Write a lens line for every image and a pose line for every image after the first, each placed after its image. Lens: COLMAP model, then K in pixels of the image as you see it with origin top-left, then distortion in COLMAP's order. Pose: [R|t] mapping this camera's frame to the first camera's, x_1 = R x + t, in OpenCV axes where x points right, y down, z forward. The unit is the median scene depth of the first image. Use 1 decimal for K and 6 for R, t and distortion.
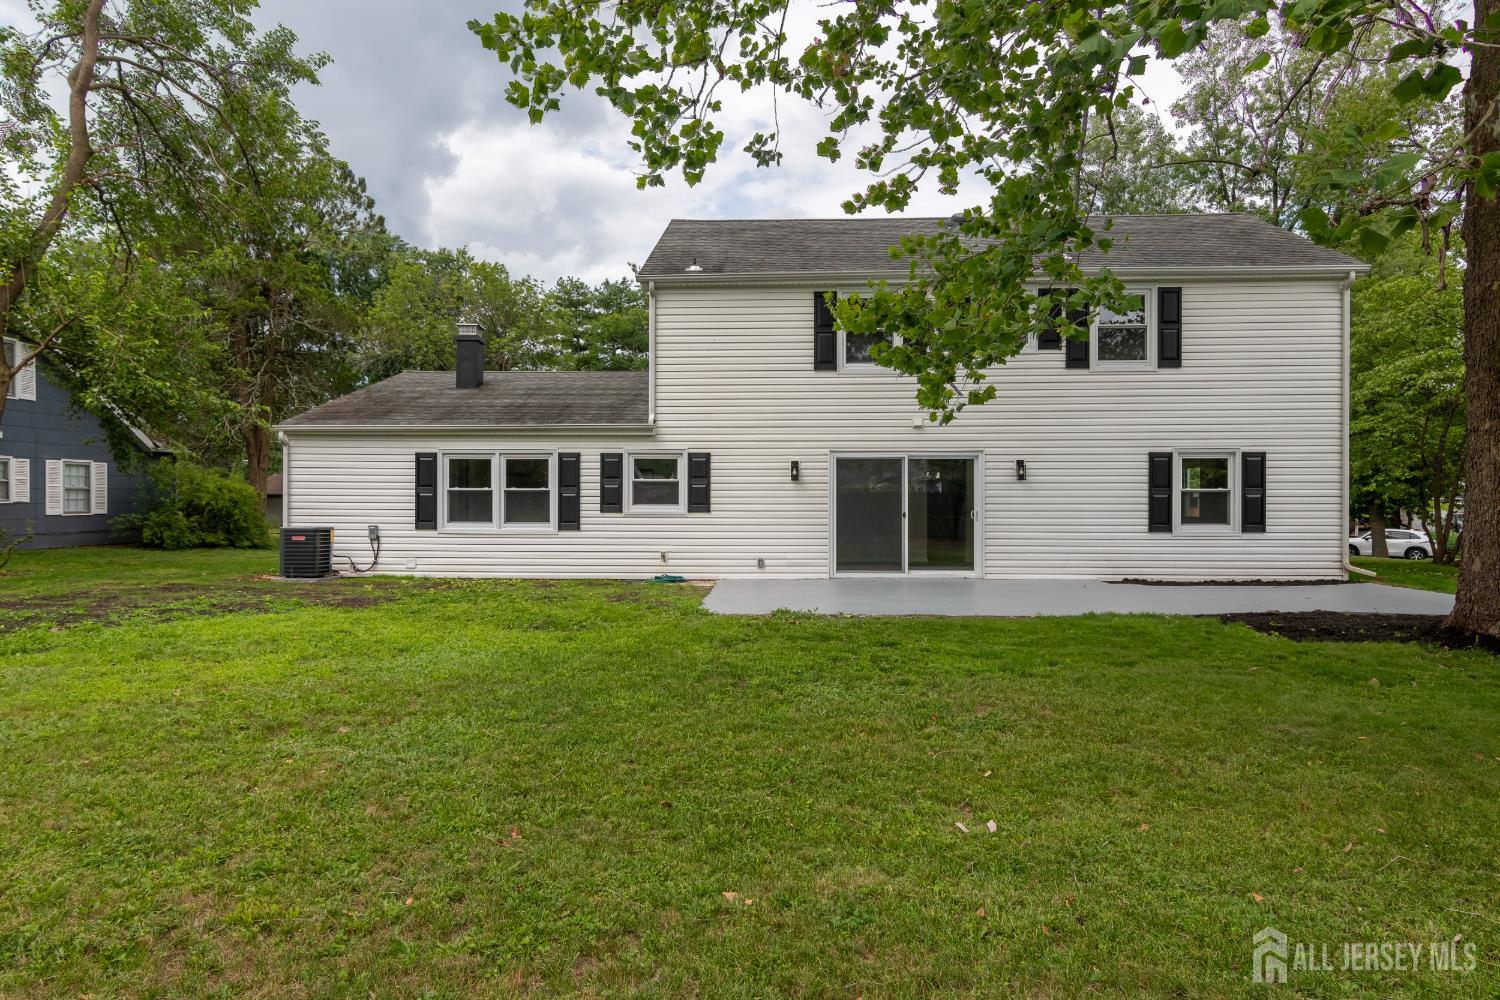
lens RADIAL K [[917.0, 0, 751.5], [0, 917.0, 500.5], [0, 0, 1]] dist [-0.001086, 0.006366]
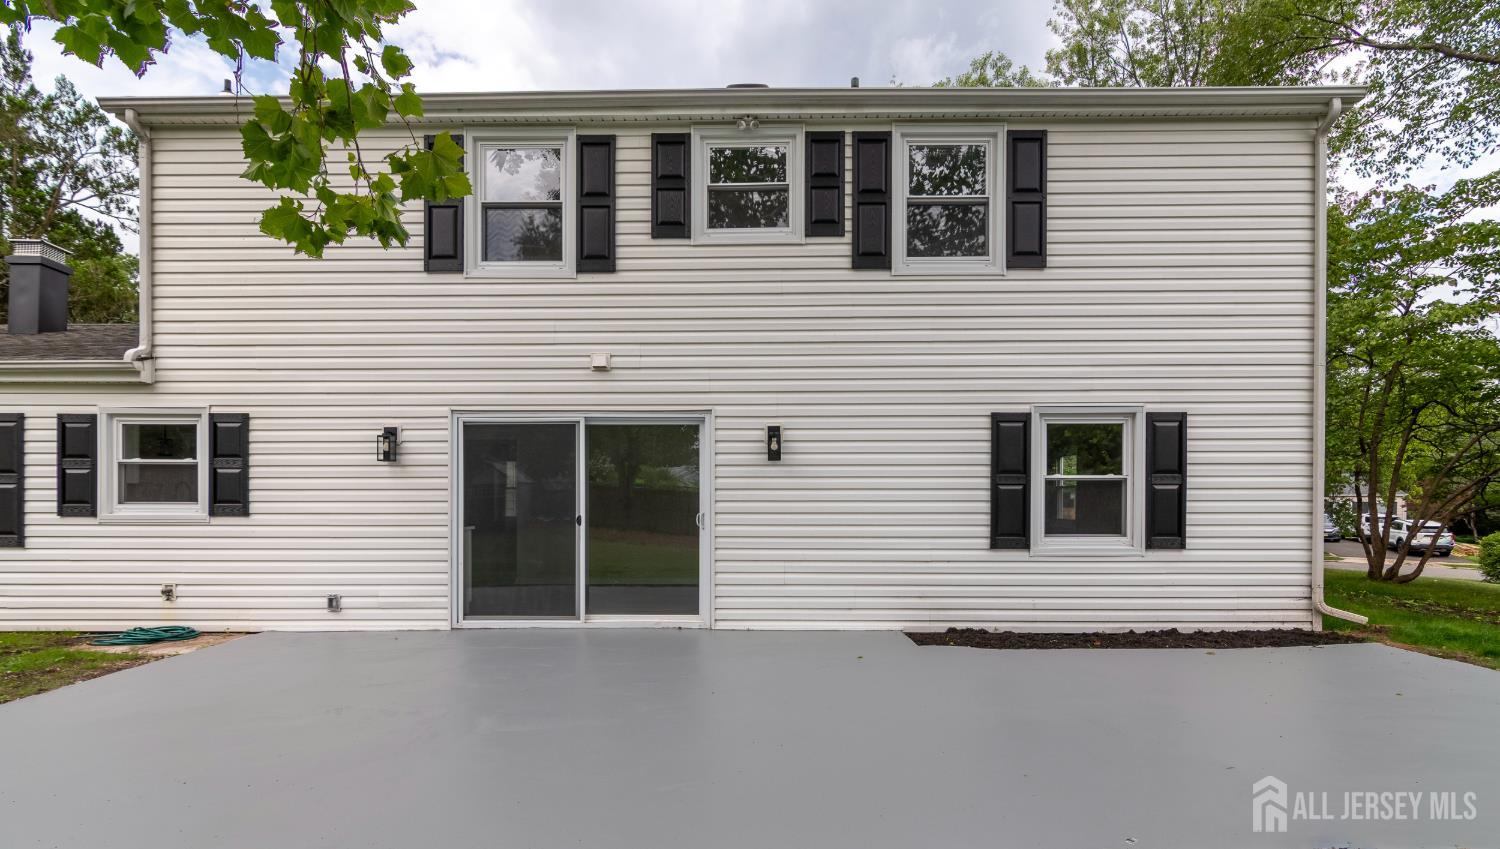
lens RADIAL K [[669.6, 0, 746.7], [0, 669.6, 443.2], [0, 0, 1]] dist [-0.000311, 0.000362]
pose [[0.999229, -0.002657, 0.039162, 0.255644], [0.002088, 0.999892, 0.014550, -0.039190], [-0.039196, -0.014457, 0.999127, 0.567693]]
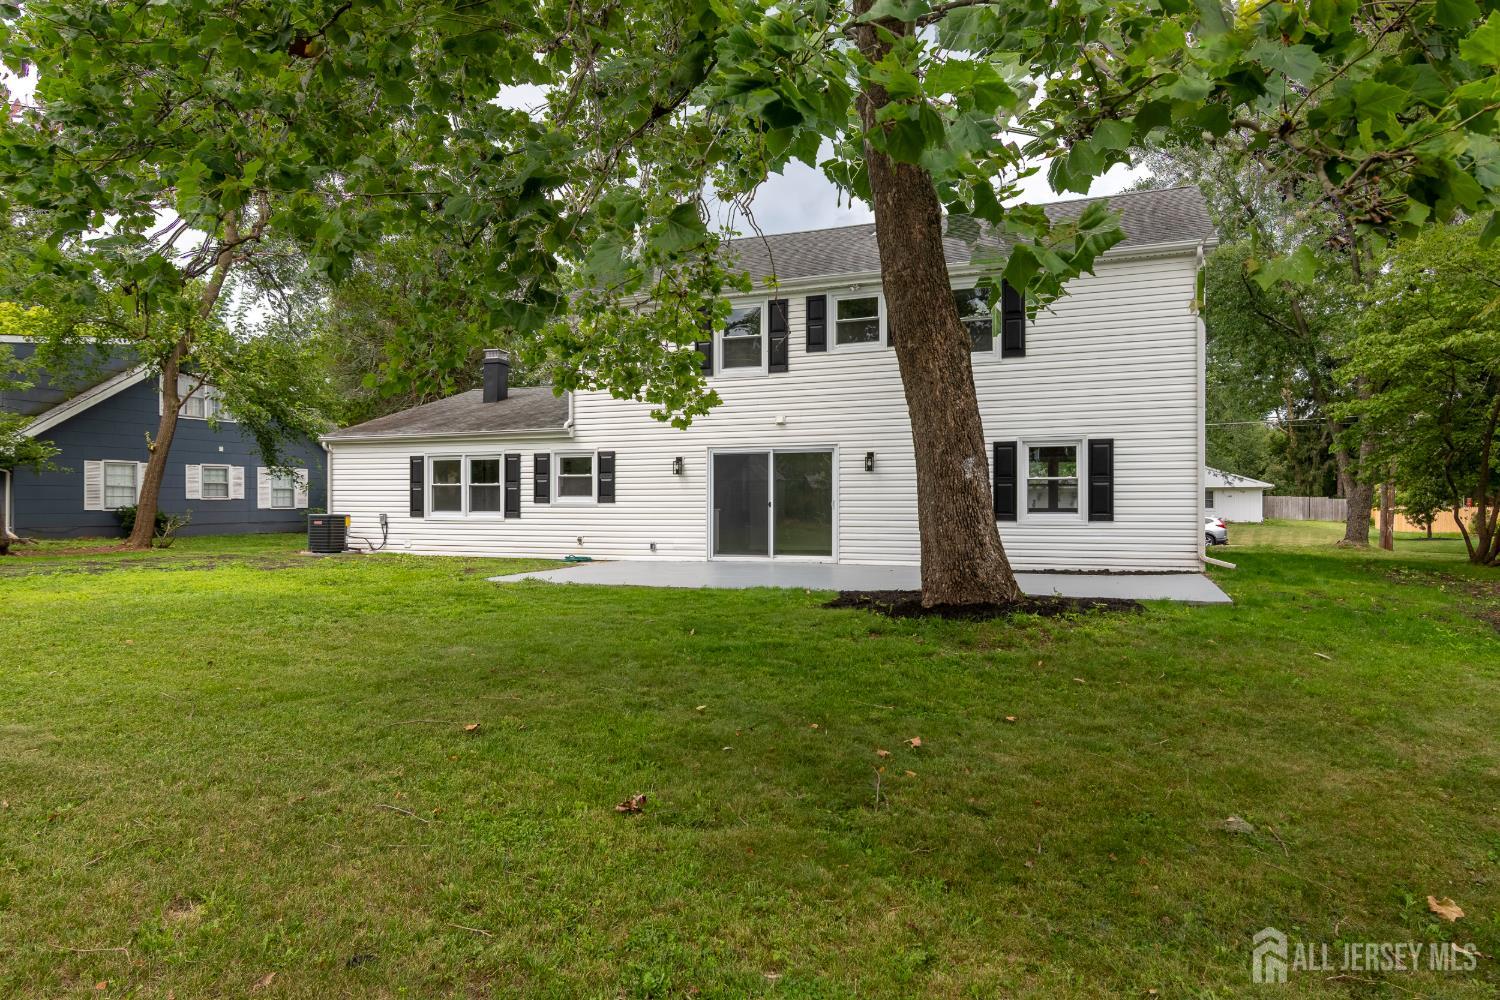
lens RADIAL K [[917.0, 0, 755.7], [0, 917.0, 494.1], [0, 0, 1]] dist [-0.001086, 0.006366]
pose [[0.946991, -0.006701, -0.321191, 0.500843], [0.007361, 0.999973, 0.000841, 0.002383], [0.321177, -0.003161, 0.947014, -0.044209]]
